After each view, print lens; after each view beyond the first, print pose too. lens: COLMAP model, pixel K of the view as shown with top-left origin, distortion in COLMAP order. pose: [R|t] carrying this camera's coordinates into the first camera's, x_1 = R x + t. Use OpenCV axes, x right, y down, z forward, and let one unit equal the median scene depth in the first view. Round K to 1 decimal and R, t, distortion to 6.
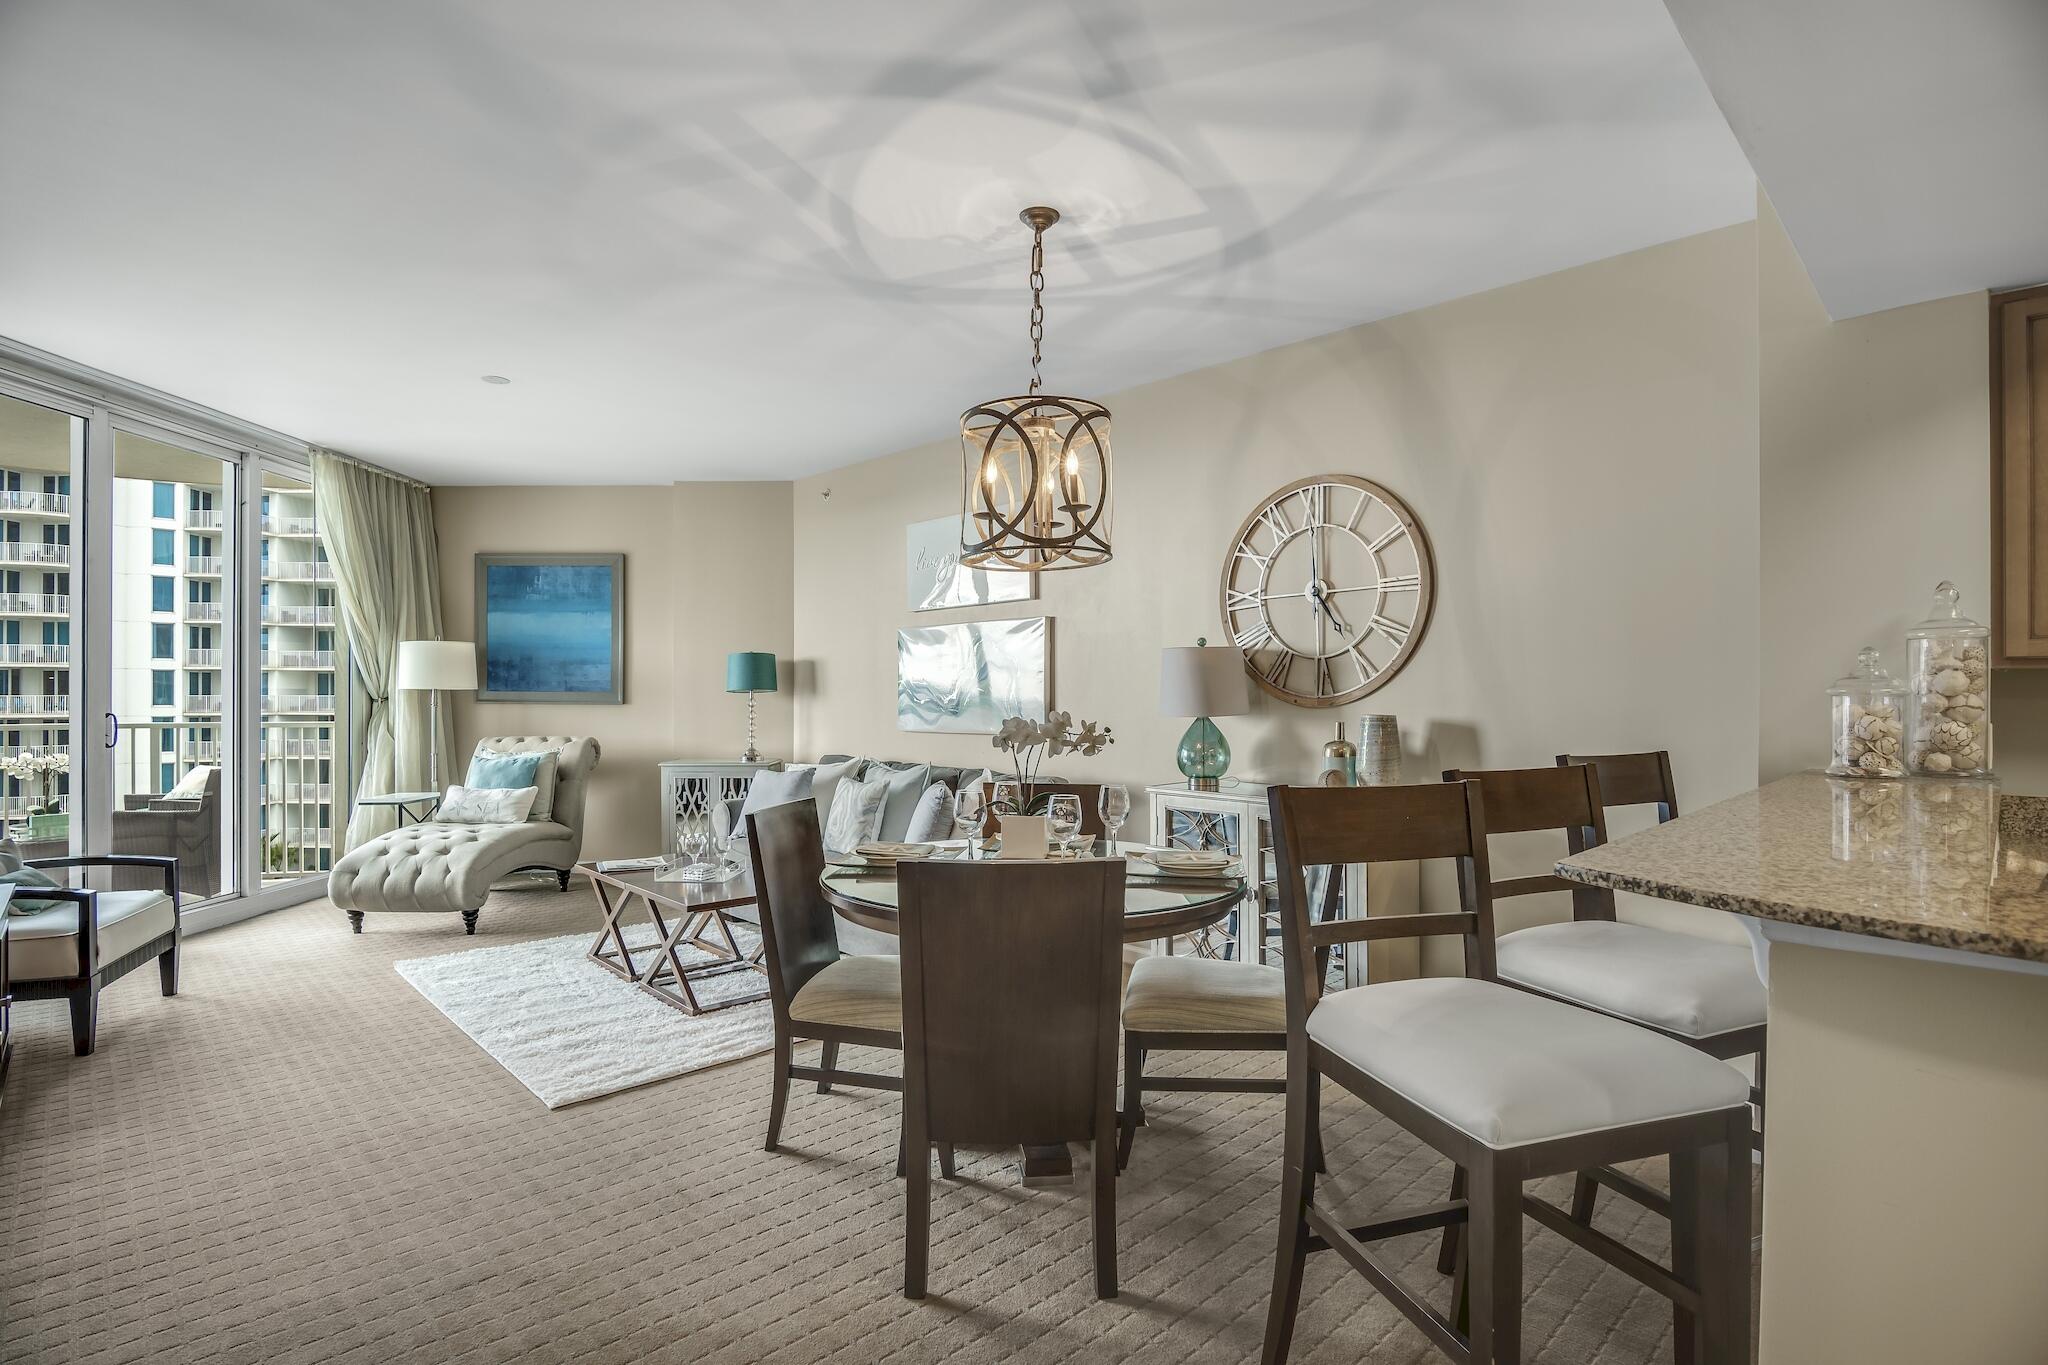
lens RADIAL K [[1003.2, 0, 1019.4], [0, 1003.2, 692.6], [0, 0, 1]] dist [-0.017399, -0.000422]
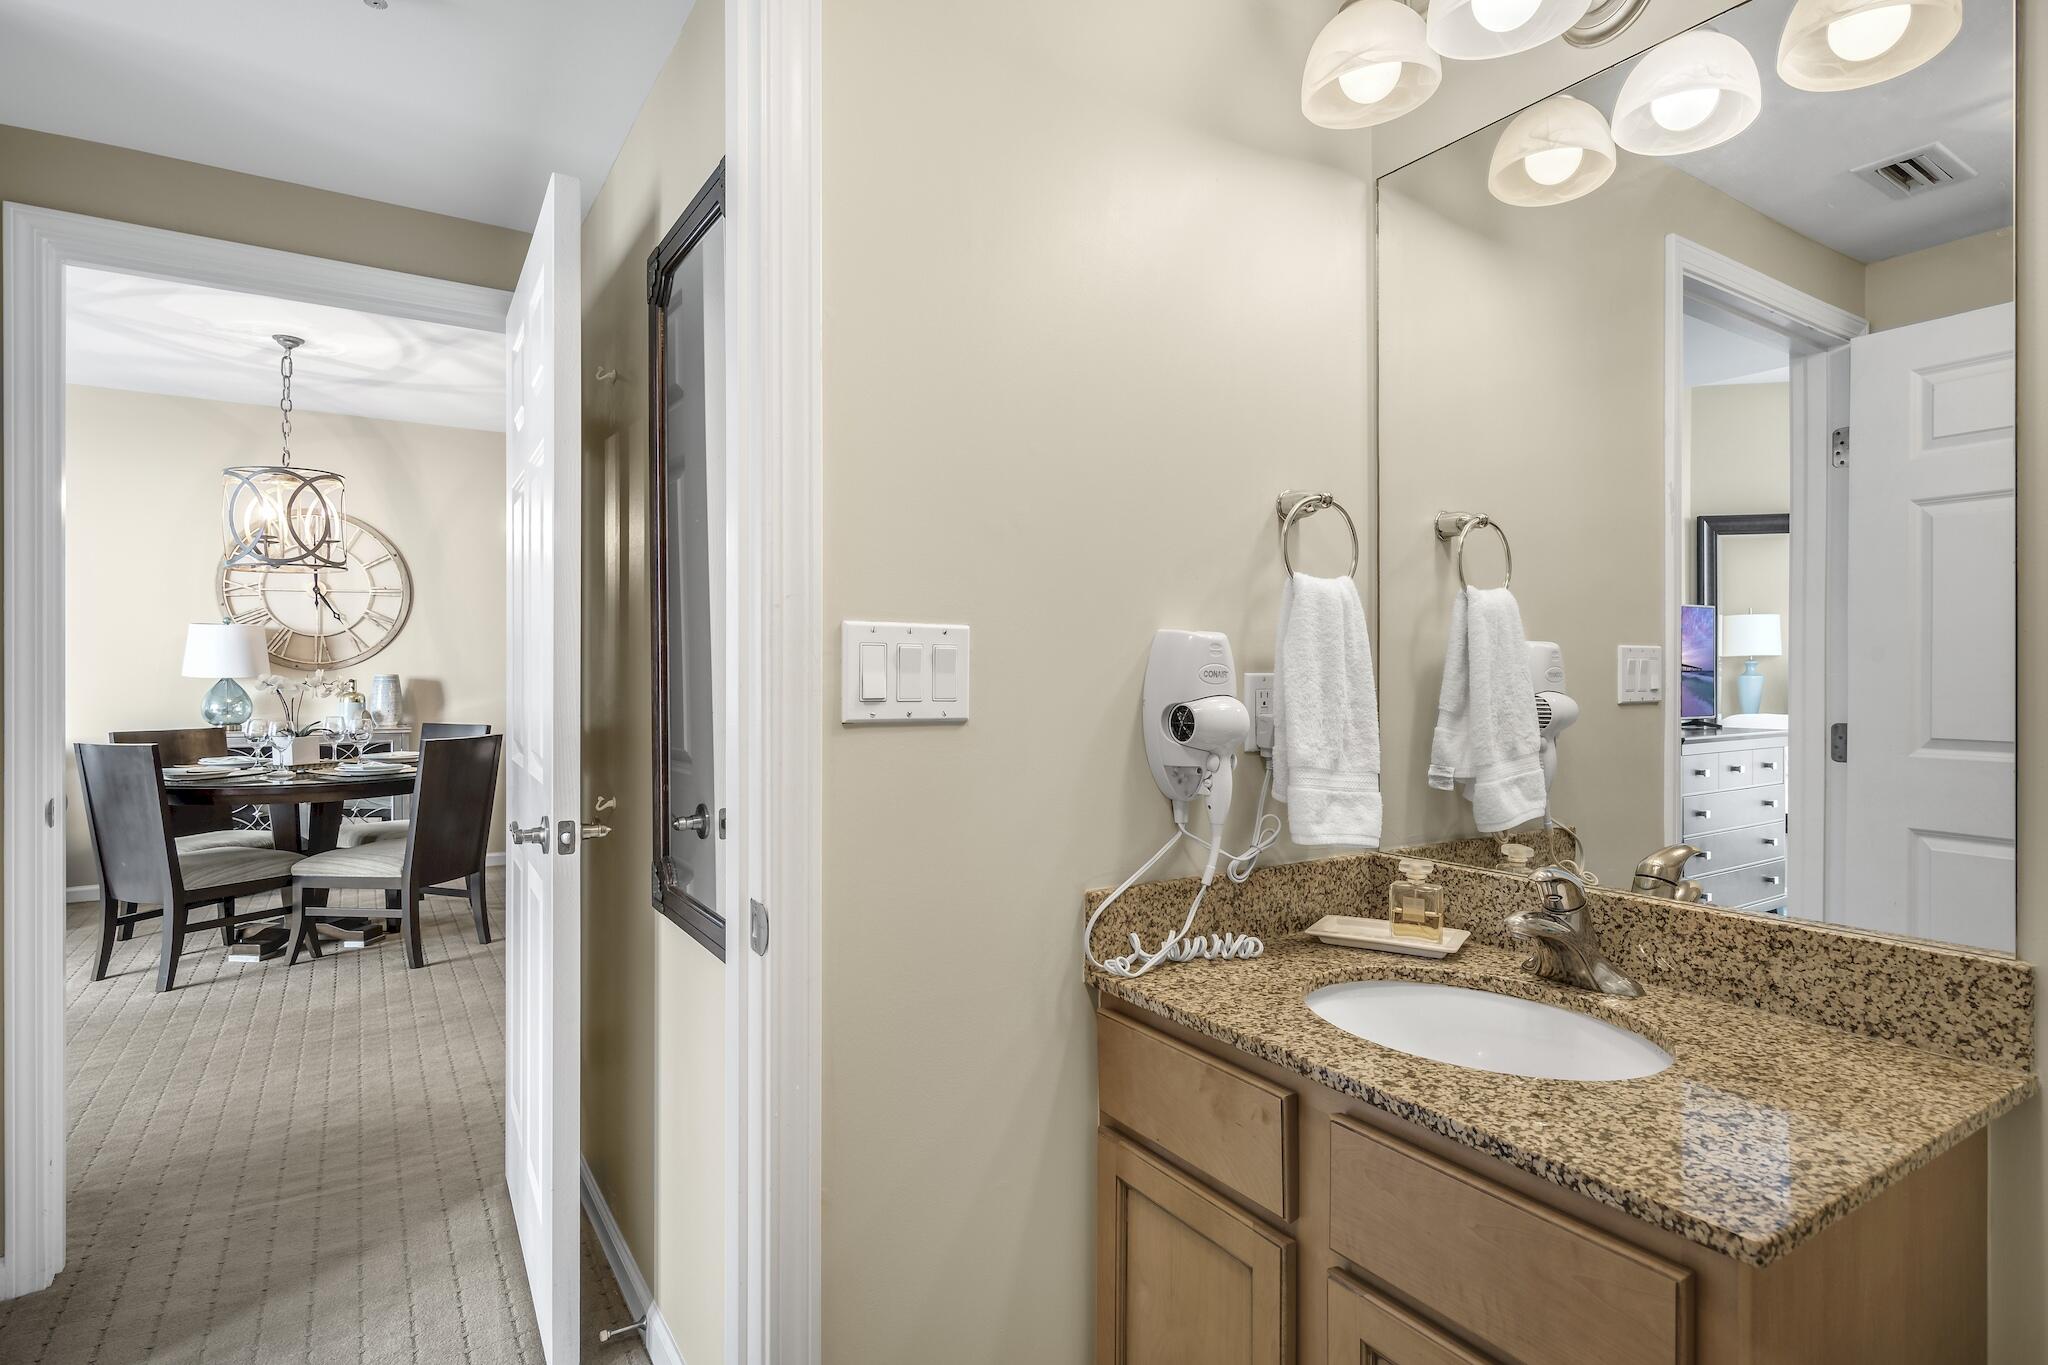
lens RADIAL K [[1041.1, 0, 991.3], [0, 1041.1, 664.9], [0, 0, 1]] dist [0.035432, -0.016742]
pose [[0.221725, 0.003756, 0.975102, -0.633815], [0.000505, 0.999992, -0.003967, 0.008826], [-0.975109, 0.001372, 0.221721, -0.185666]]
